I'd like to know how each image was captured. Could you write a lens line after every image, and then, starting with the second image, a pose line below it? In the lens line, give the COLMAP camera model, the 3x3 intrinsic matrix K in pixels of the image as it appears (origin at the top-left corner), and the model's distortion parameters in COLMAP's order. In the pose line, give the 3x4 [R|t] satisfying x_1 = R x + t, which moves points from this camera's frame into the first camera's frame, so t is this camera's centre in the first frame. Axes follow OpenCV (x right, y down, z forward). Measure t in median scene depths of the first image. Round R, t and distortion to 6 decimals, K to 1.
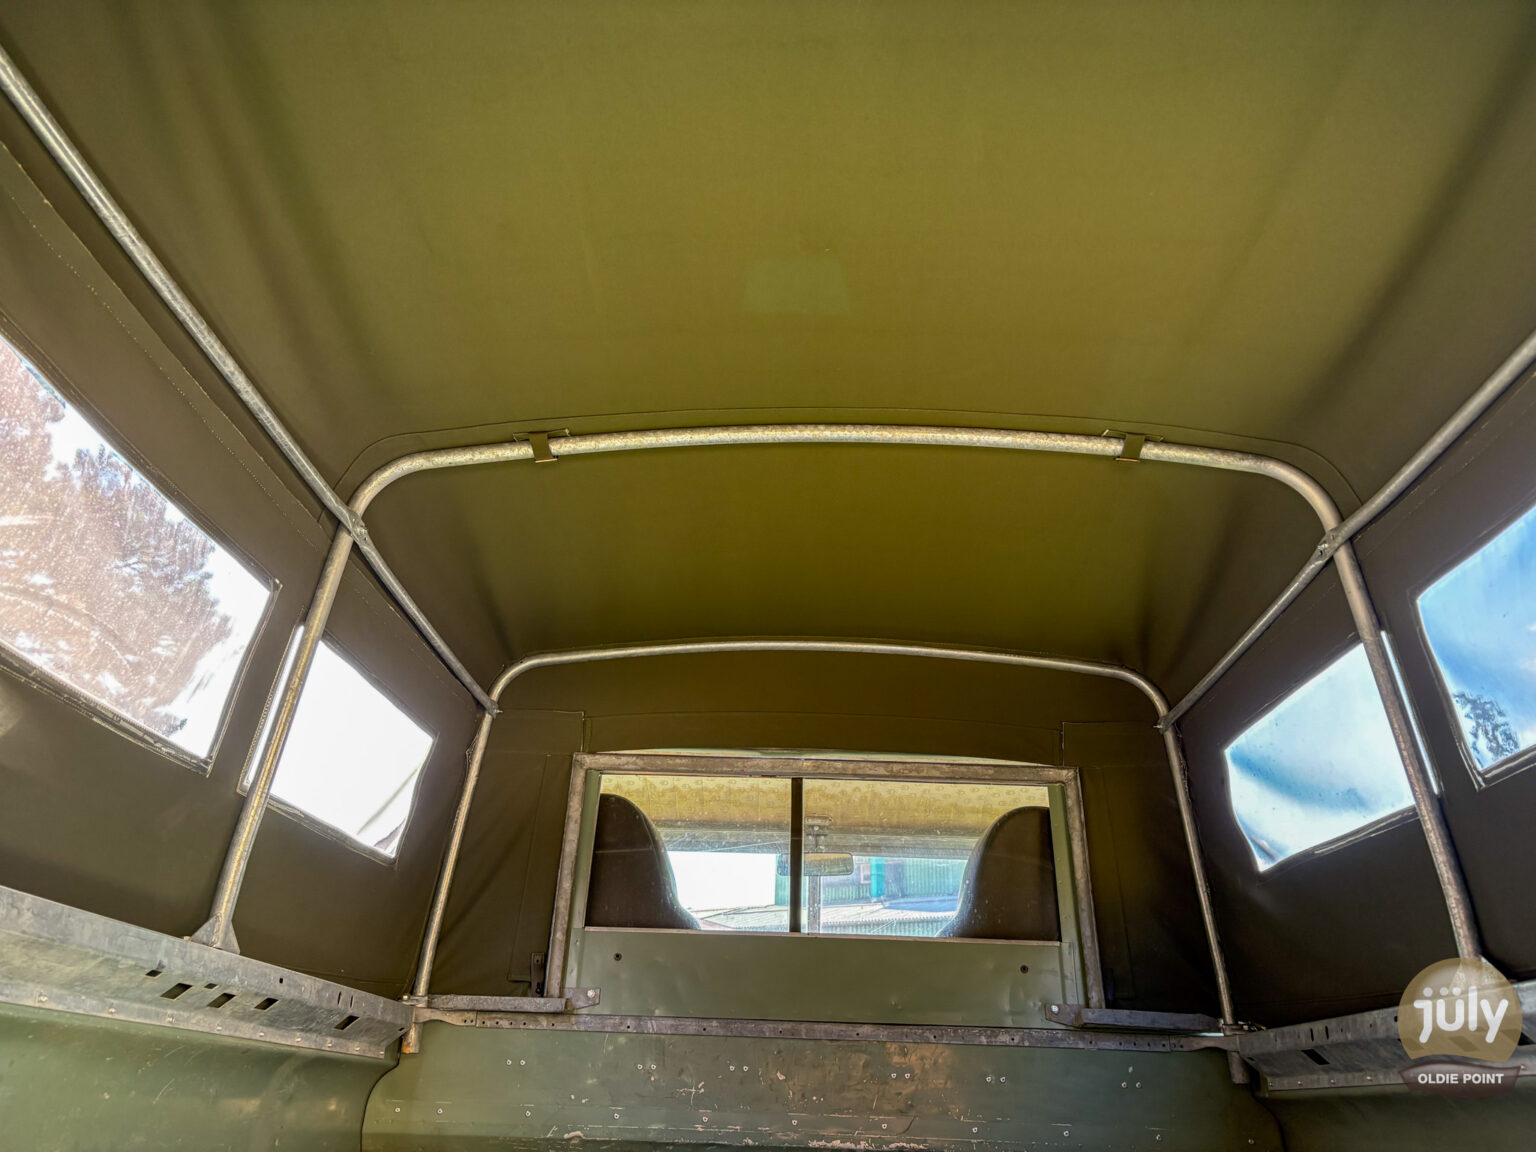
lens RADIAL K [[1172.1, 0, 768.0], [0, 1172.1, 576.0], [0, 0, 1]] dist [0.029241, -0.011820]
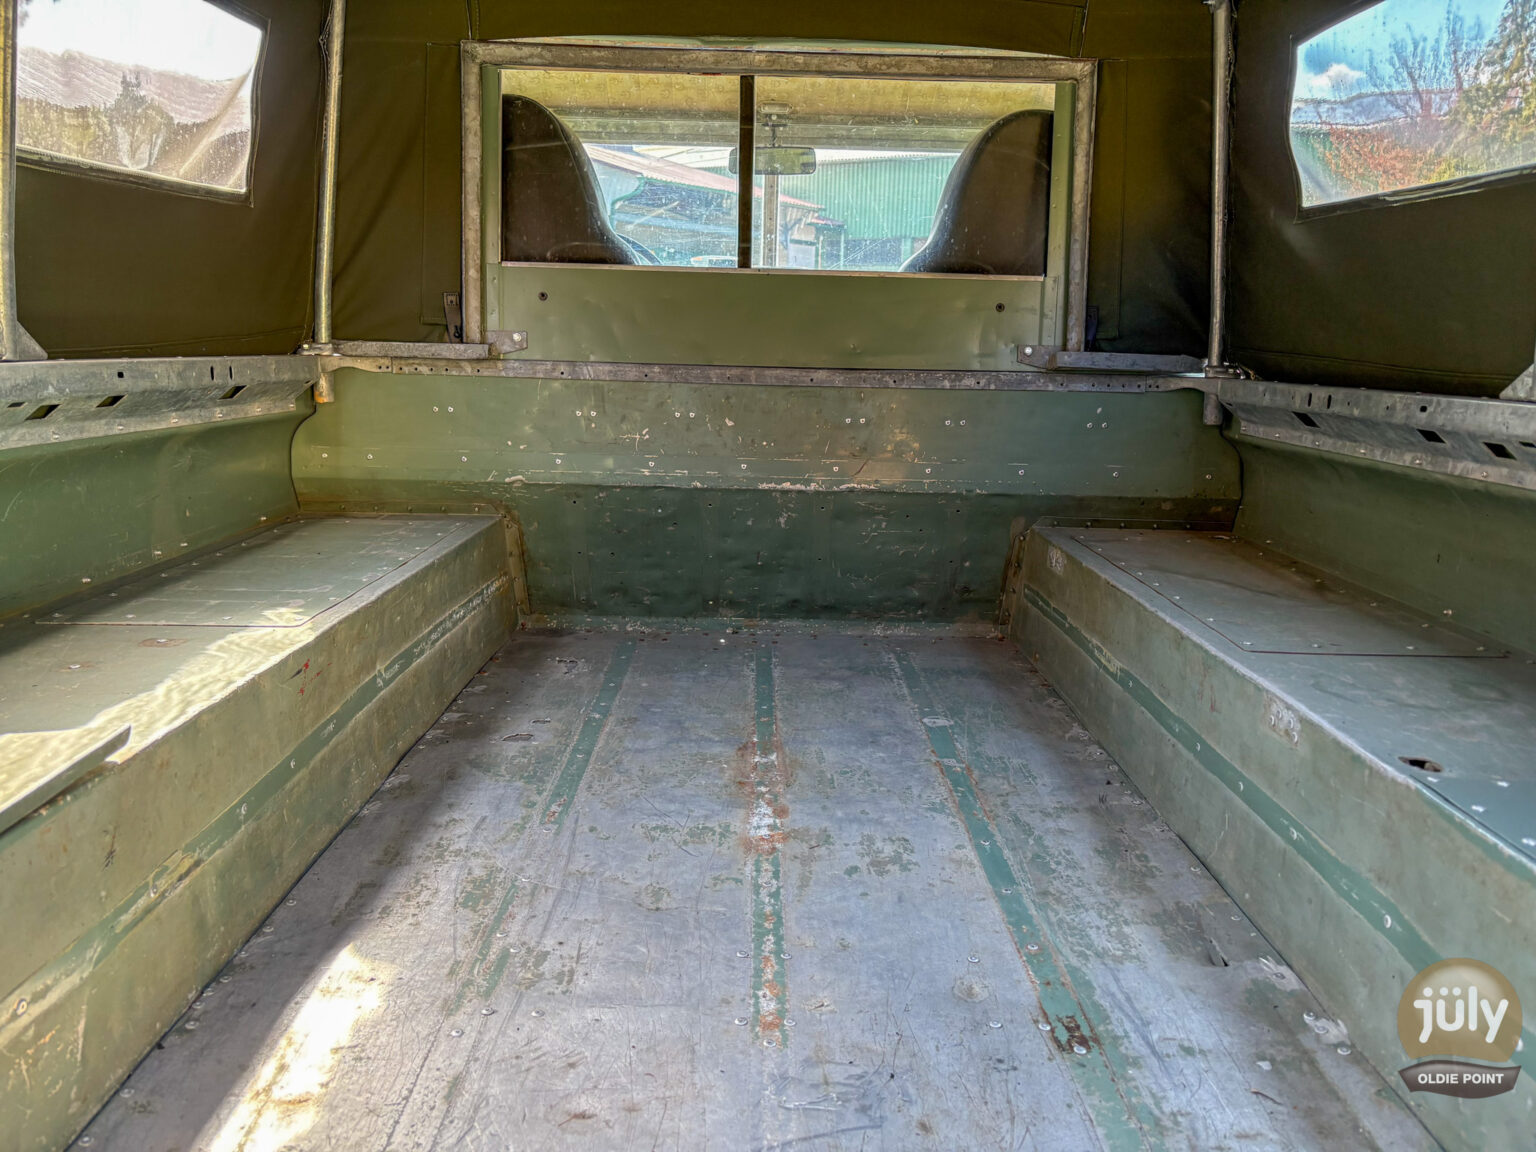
lens RADIAL K [[1172.1, 0, 768.0], [0, 1172.1, 576.0], [0, 0, 1]] dist [0.029241, -0.011820]
pose [[0.999597, -0.011468, 0.025982, 0.015843], [-0.005984, 0.809264, 0.587415, -0.025982], [-0.027763, -0.587334, 0.808869, 0.165615]]
